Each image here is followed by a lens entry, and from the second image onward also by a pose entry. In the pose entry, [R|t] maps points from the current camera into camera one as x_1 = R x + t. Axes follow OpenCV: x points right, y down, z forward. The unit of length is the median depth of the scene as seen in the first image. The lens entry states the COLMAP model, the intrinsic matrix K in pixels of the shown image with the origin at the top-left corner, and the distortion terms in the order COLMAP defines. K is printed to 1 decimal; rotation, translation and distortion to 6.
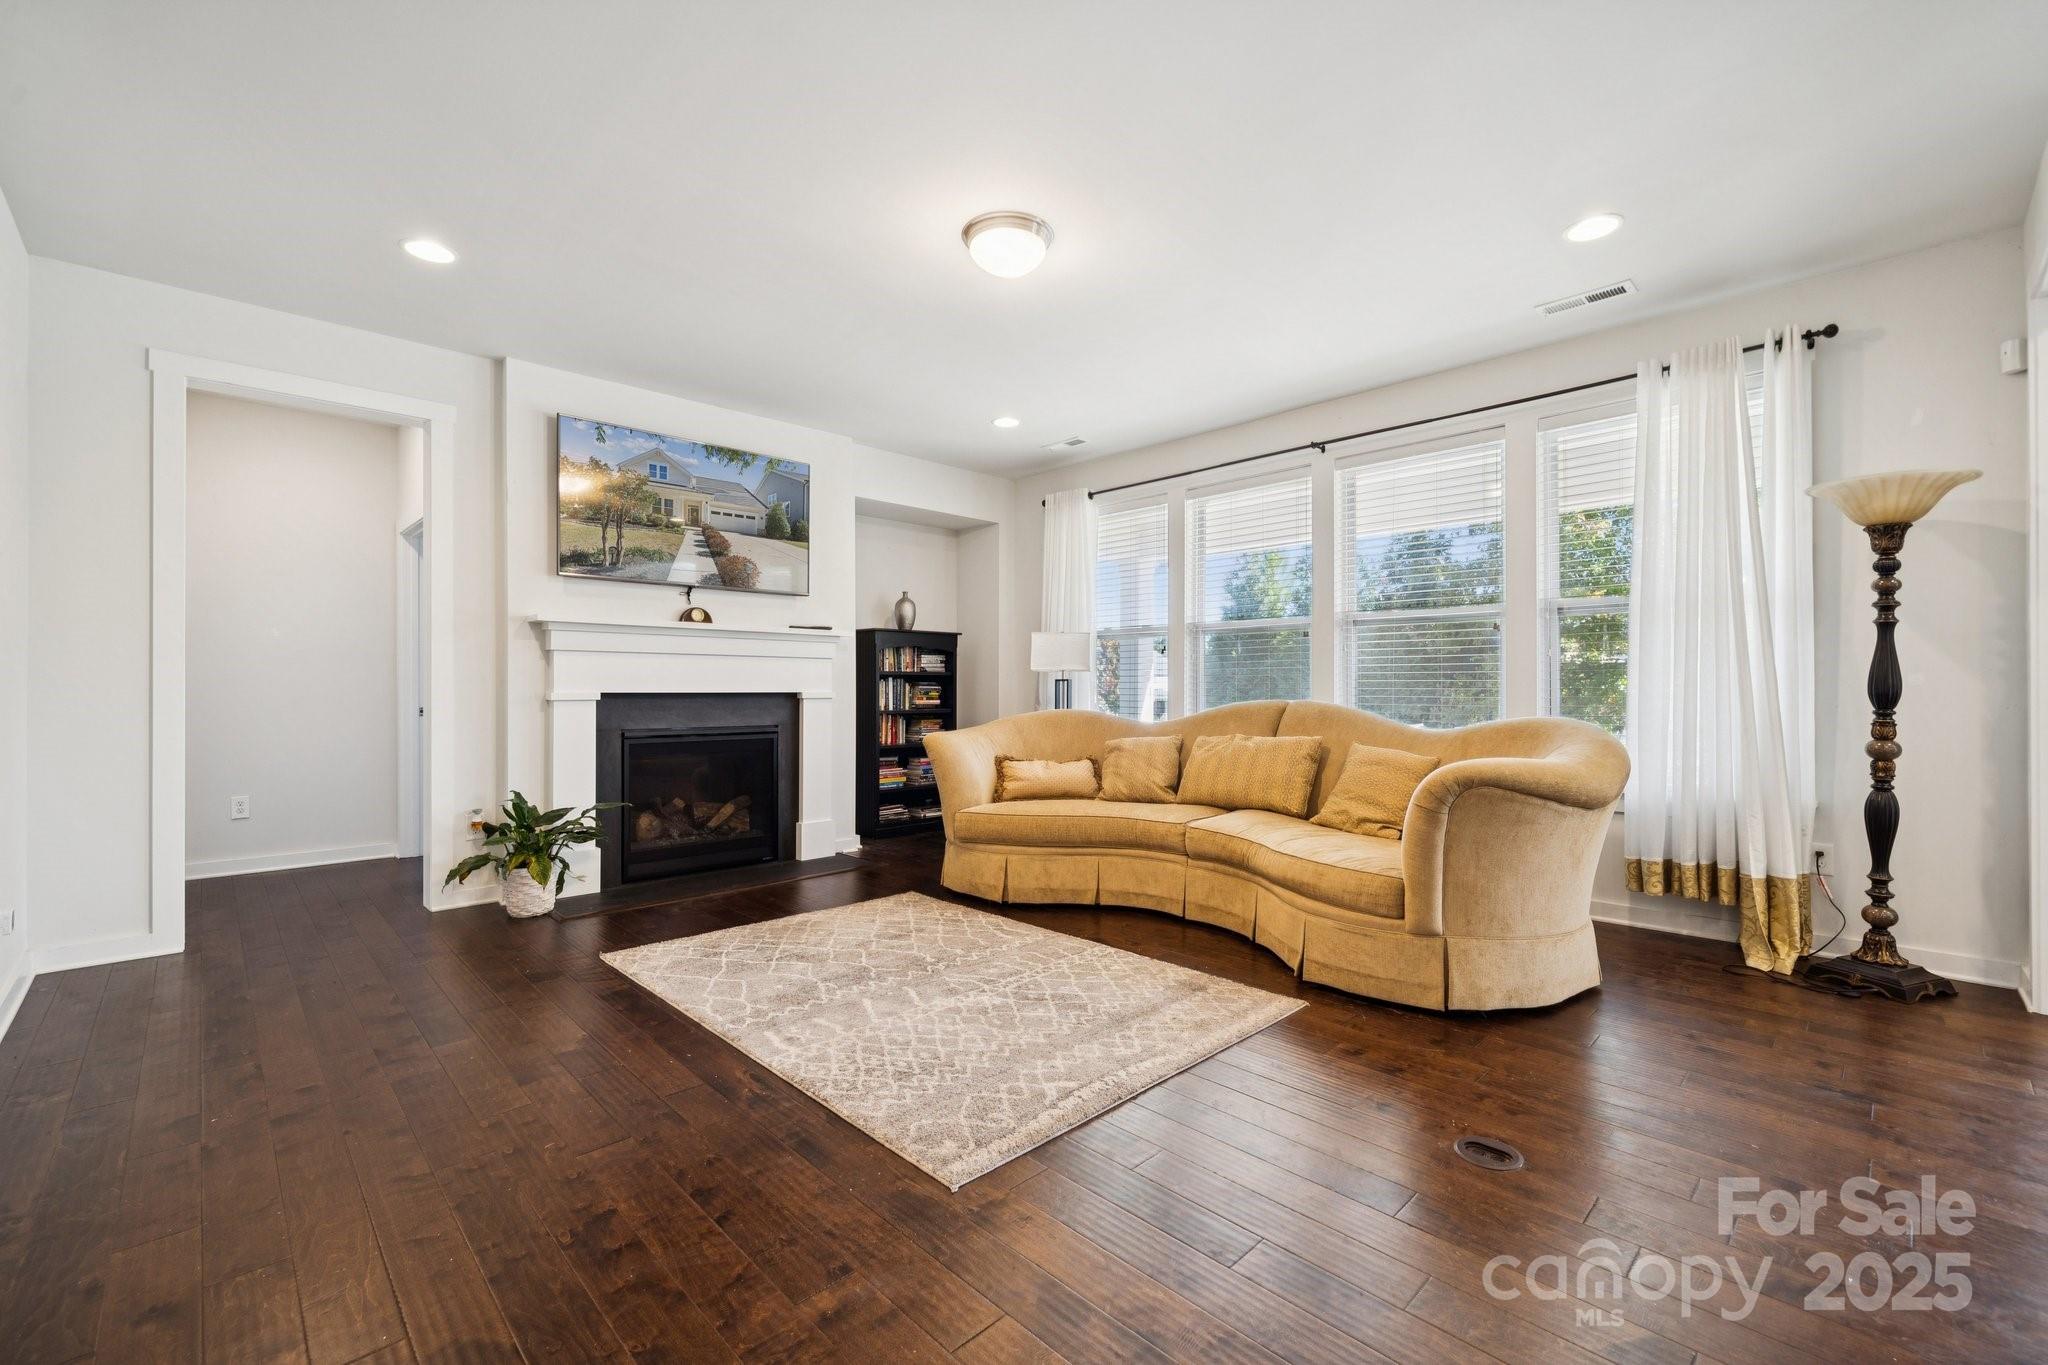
lens RADIAL K [[789.3, 0, 1024.0], [0, 789.3, 682.5], [0, 0, 1]] dist [-0.000720, -0.006608]
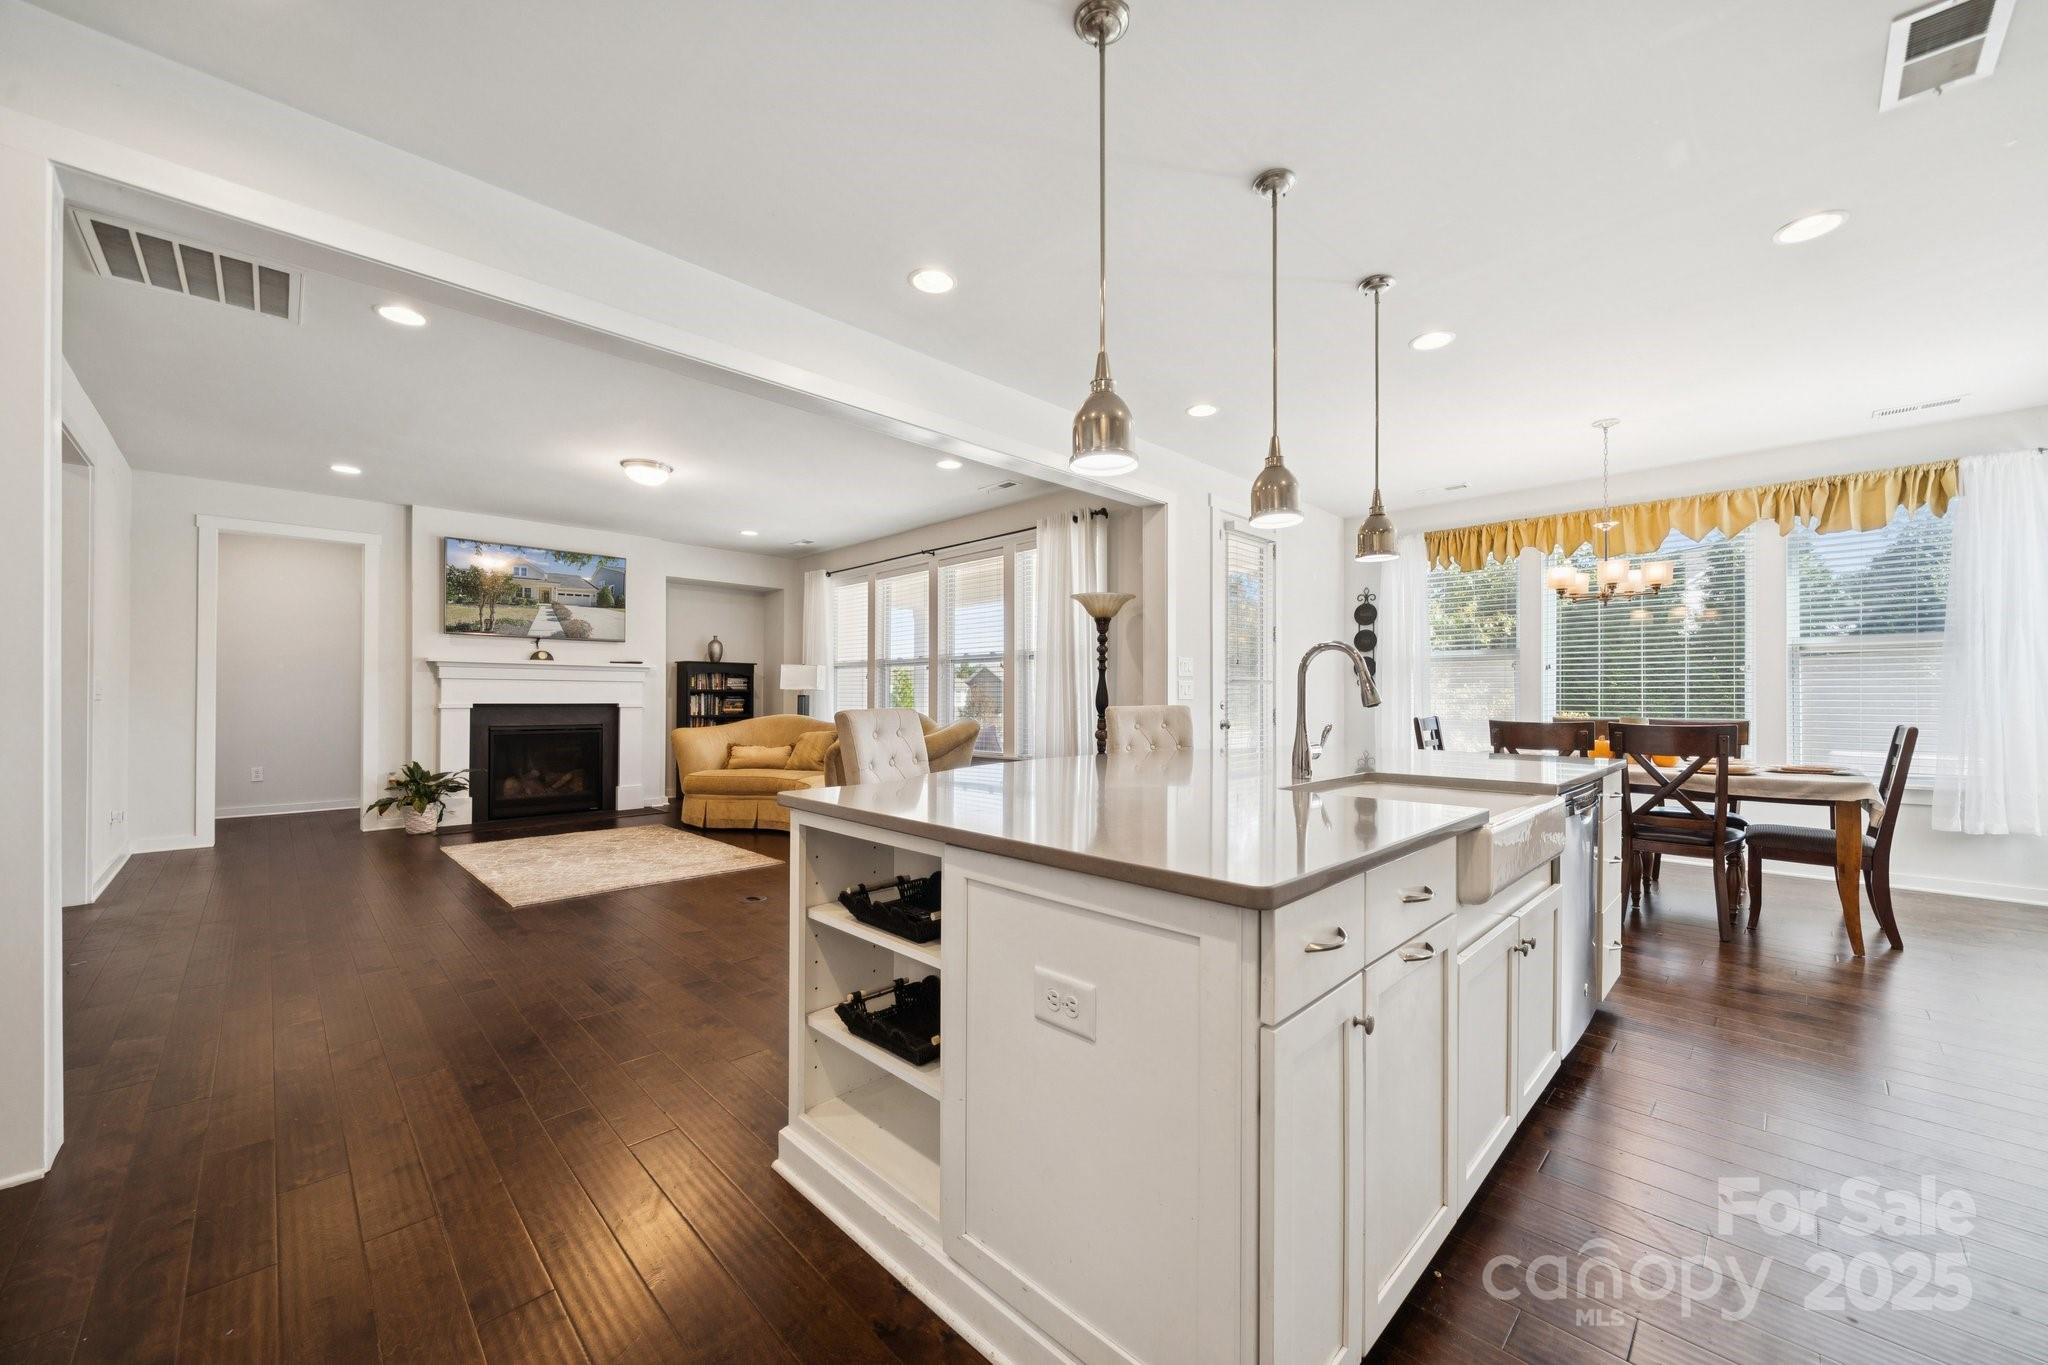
lens RADIAL K [[720.7, 0, 1029.2], [0, 720.7, 668.5], [0, 0, 1]] dist [0.000473, 0.000096]
pose [[0.999973, -0.001978, -0.007009, 0.620121], [0.001773, 0.999572, -0.029192, -0.016801], [0.007063, 0.029179, 0.999549, -0.506099]]
